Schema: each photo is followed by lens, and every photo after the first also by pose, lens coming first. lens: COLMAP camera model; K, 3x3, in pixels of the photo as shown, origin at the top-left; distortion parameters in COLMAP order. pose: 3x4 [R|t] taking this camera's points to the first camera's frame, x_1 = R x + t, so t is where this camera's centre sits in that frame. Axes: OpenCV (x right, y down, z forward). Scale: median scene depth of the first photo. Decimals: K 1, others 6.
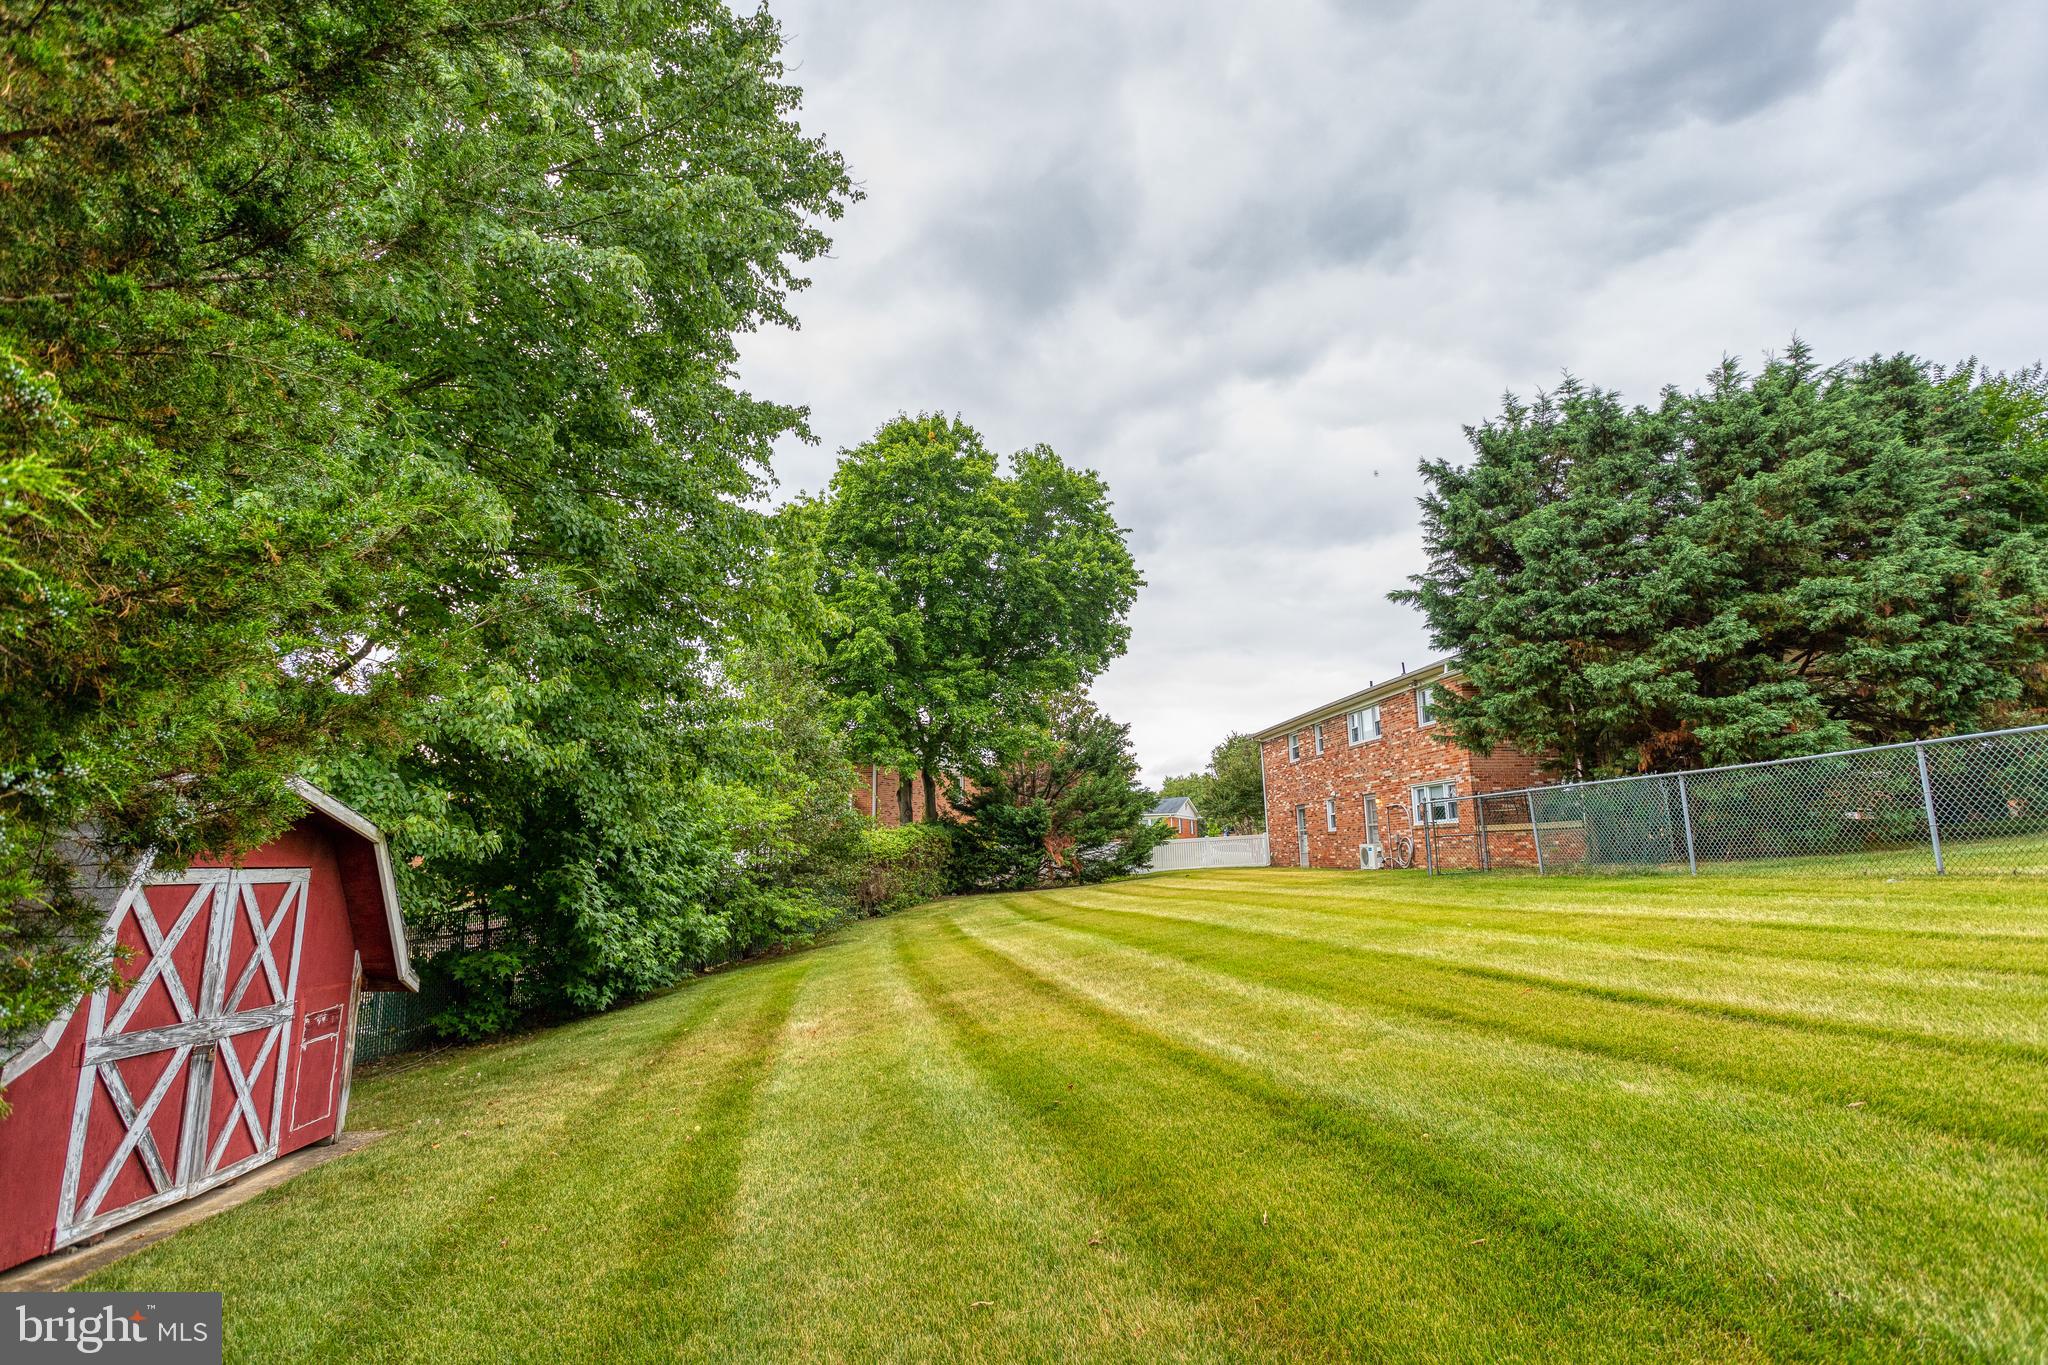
lens RADIAL K [[965.8, 0, 1022.0], [0, 965.8, 673.7], [0, 0, 1]] dist [0.001777, 0.001329]
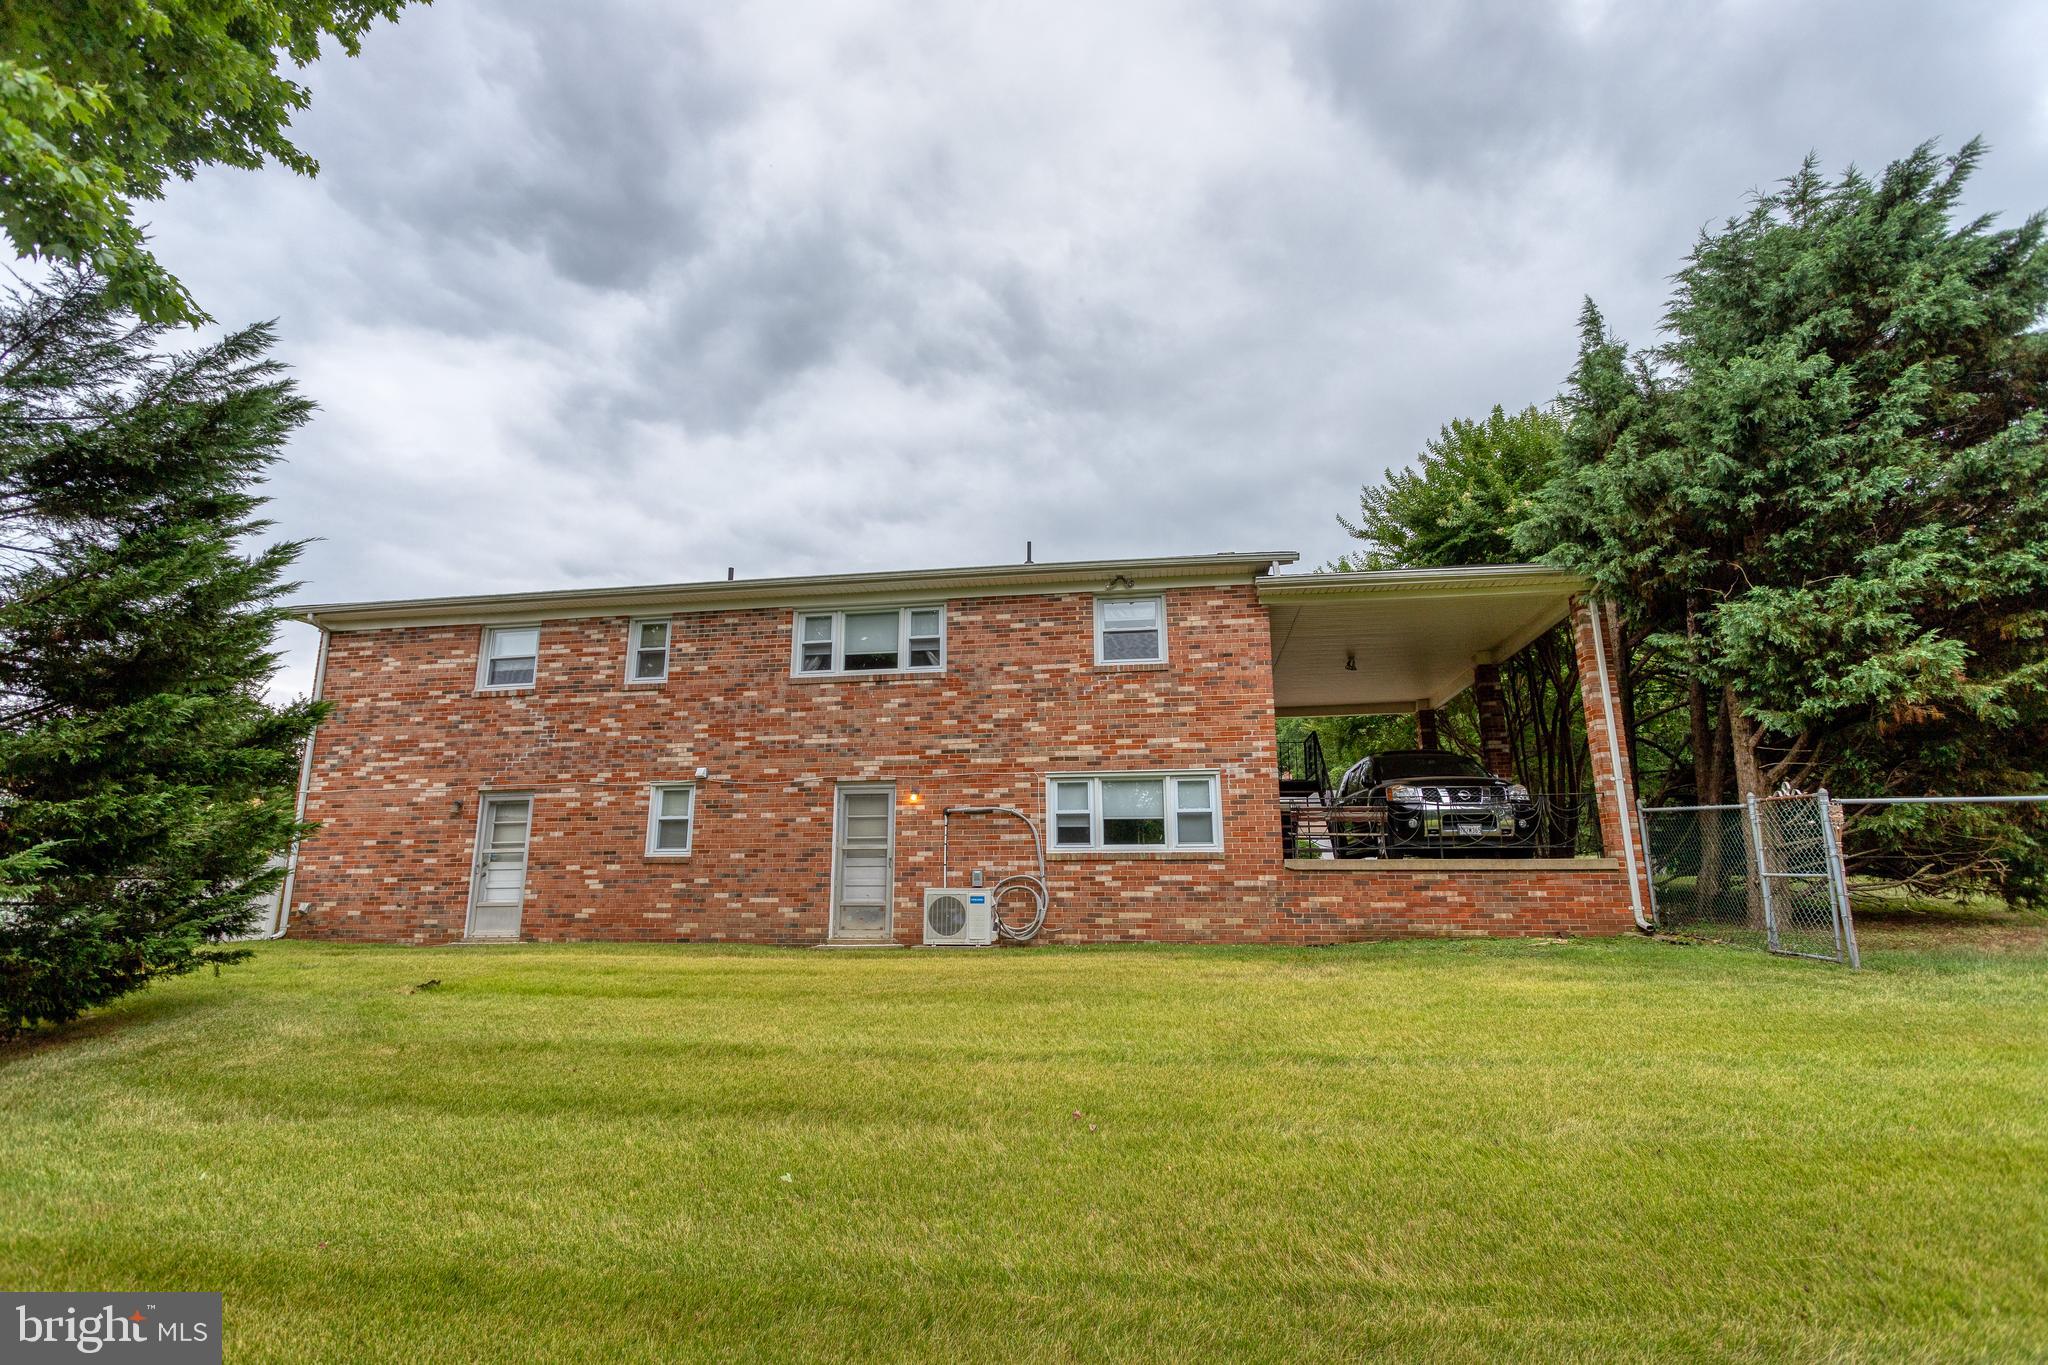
lens RADIAL K [[756.7, 0, 1024.0], [0, 756.7, 682.5], [0, 0, 1]] dist [-0.000123, 0.000075]
pose [[0.230158, 0.184241, 0.955553, 0.008573], [-0.170750, 0.974327, -0.146733, 0.102834], [-0.958056, -0.129389, 0.255709, 0.726386]]
